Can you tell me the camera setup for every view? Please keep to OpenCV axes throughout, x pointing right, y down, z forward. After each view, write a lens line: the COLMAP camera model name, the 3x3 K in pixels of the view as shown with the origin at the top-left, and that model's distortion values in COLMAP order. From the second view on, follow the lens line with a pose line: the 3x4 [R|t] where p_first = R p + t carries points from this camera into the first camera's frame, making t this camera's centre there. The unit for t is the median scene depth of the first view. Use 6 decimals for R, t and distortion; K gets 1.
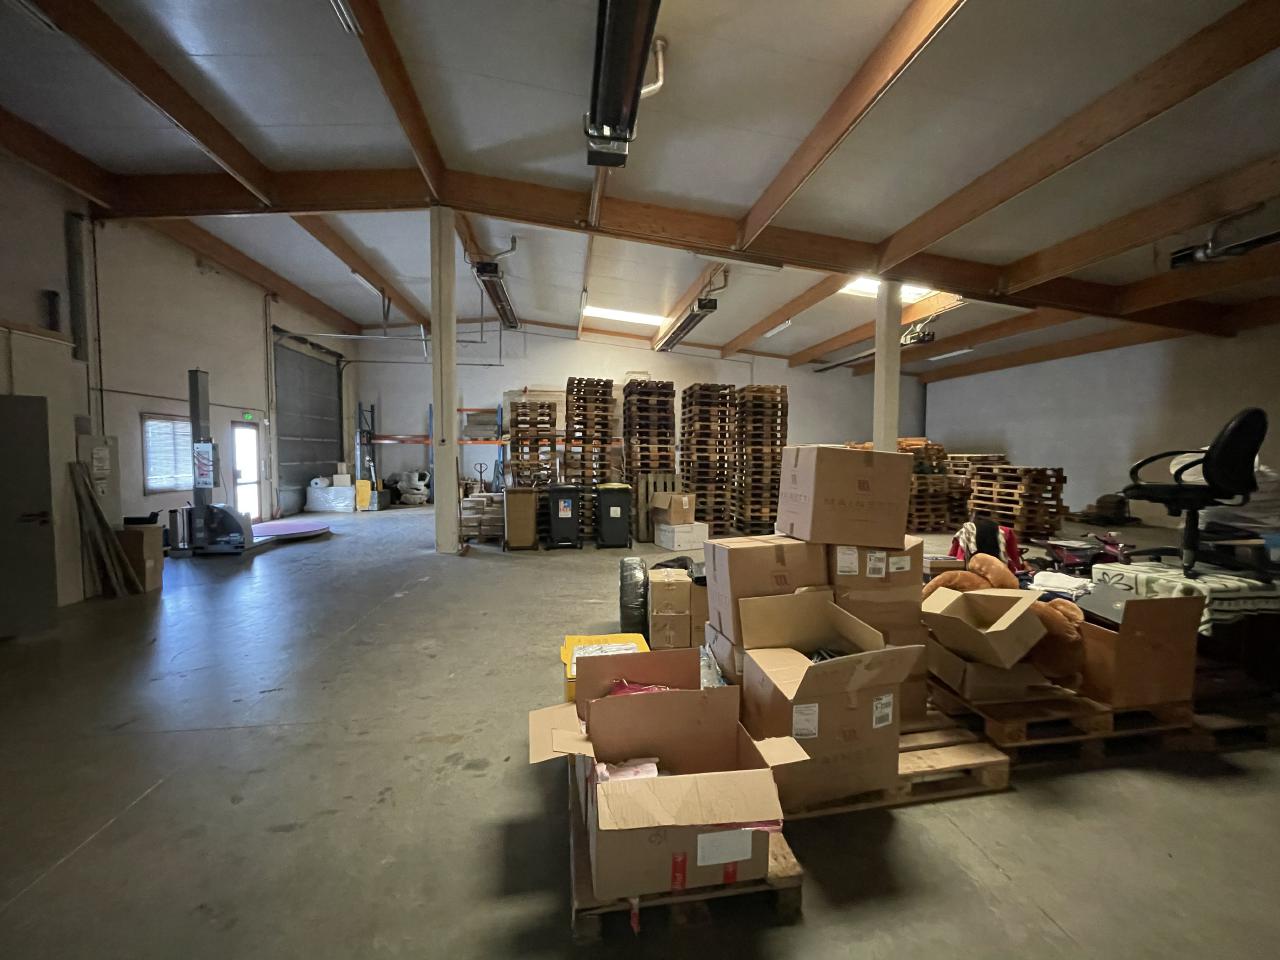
lens RADIAL K [[525.7, 0, 637.7], [0, 525.7, 479.0], [0, 0, 1]] dist [-0.002137, -0.000388]
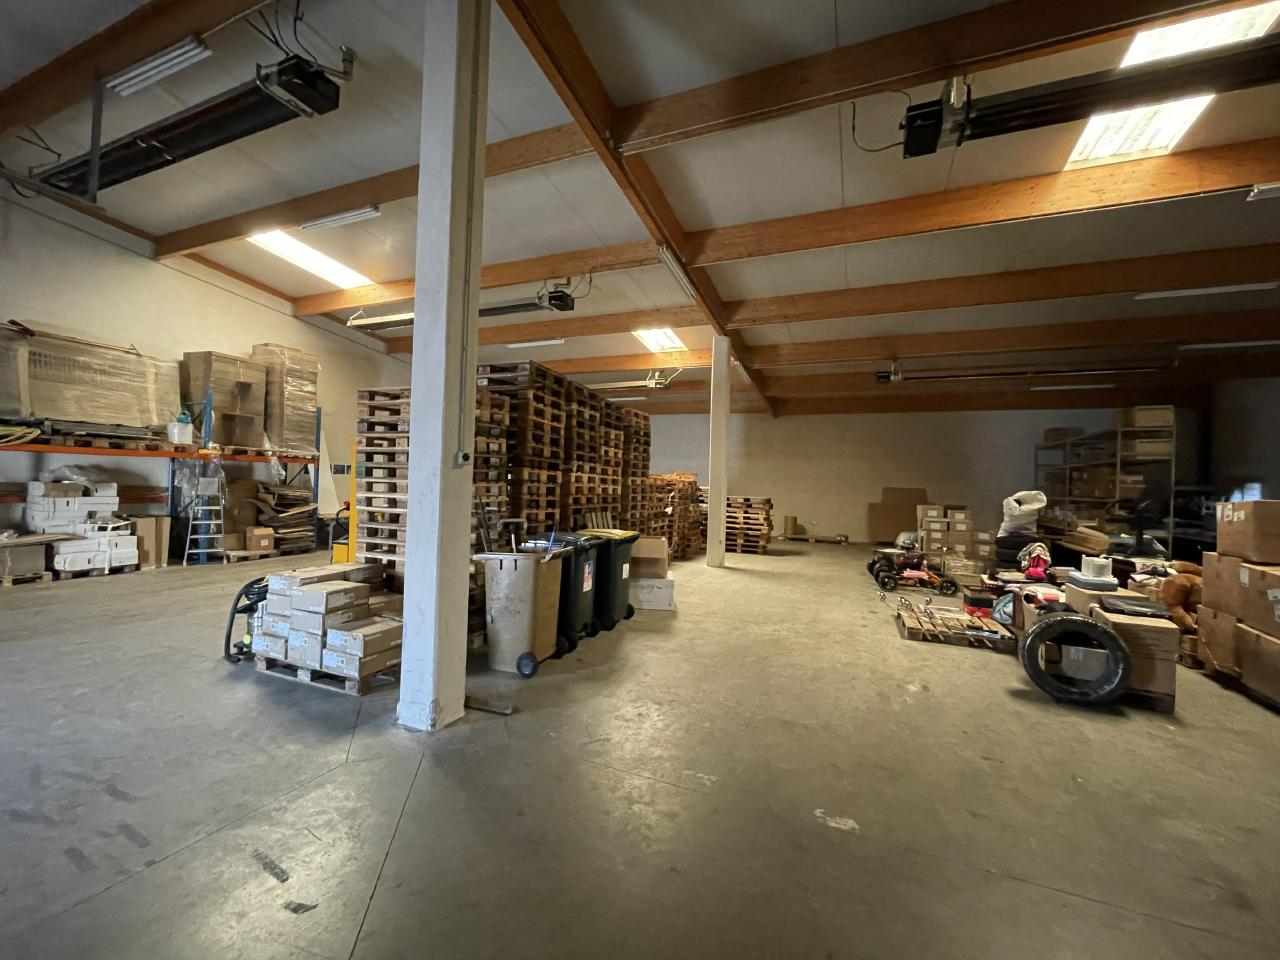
lens RADIAL K [[525.7, 0, 639.4], [0, 525.7, 477.3], [0, 0, 1]] dist [-0.002137, -0.000388]
pose [[0.509073, 0.021278, 0.860460, -0.564271], [0.016554, 0.999267, -0.034504, -0.032710], [-0.860564, 0.031809, 0.508348, 0.558709]]
